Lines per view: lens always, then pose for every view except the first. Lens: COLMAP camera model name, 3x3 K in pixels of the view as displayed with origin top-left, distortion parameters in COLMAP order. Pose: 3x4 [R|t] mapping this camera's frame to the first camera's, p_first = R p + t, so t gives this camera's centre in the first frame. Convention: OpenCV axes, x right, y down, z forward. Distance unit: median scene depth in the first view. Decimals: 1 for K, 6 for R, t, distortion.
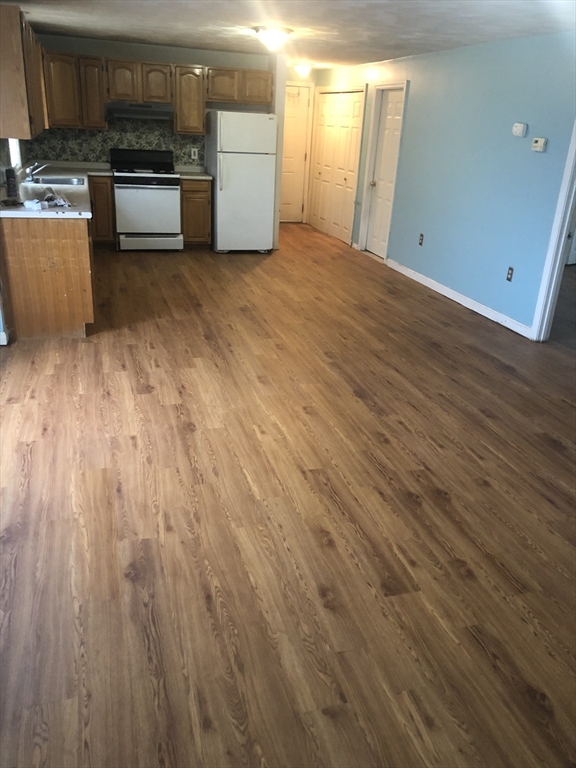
lens RADIAL K [[630.3, 0, 284.6], [0, 630.3, 384.6], [0, 0, 1]] dist [0.013136, 0.007870]
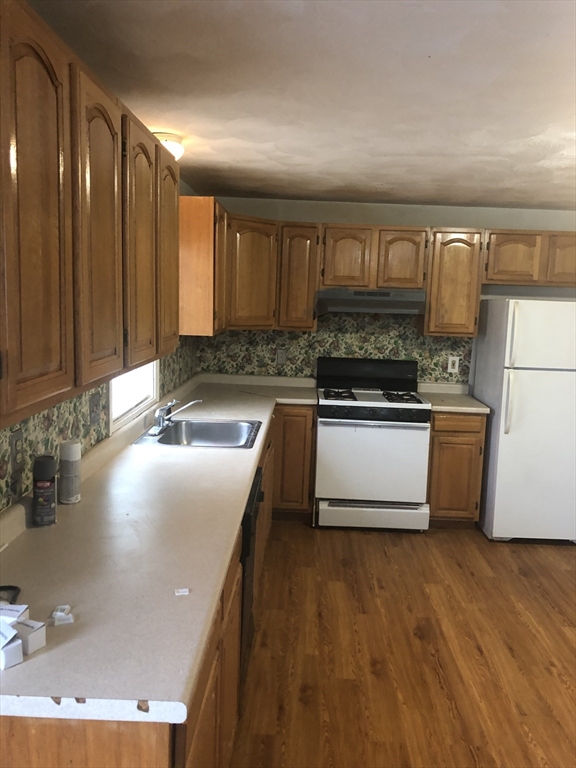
lens RADIAL K [[630.3, 0, 288.7], [0, 630.3, 383.1], [0, 0, 1]] dist [0.013136, 0.007870]
pose [[0.950870, 0.024048, -0.308655, -0.111759], [-0.105322, 0.962640, -0.249462, -0.192936], [0.291124, 0.269714, 0.917878, 0.431468]]
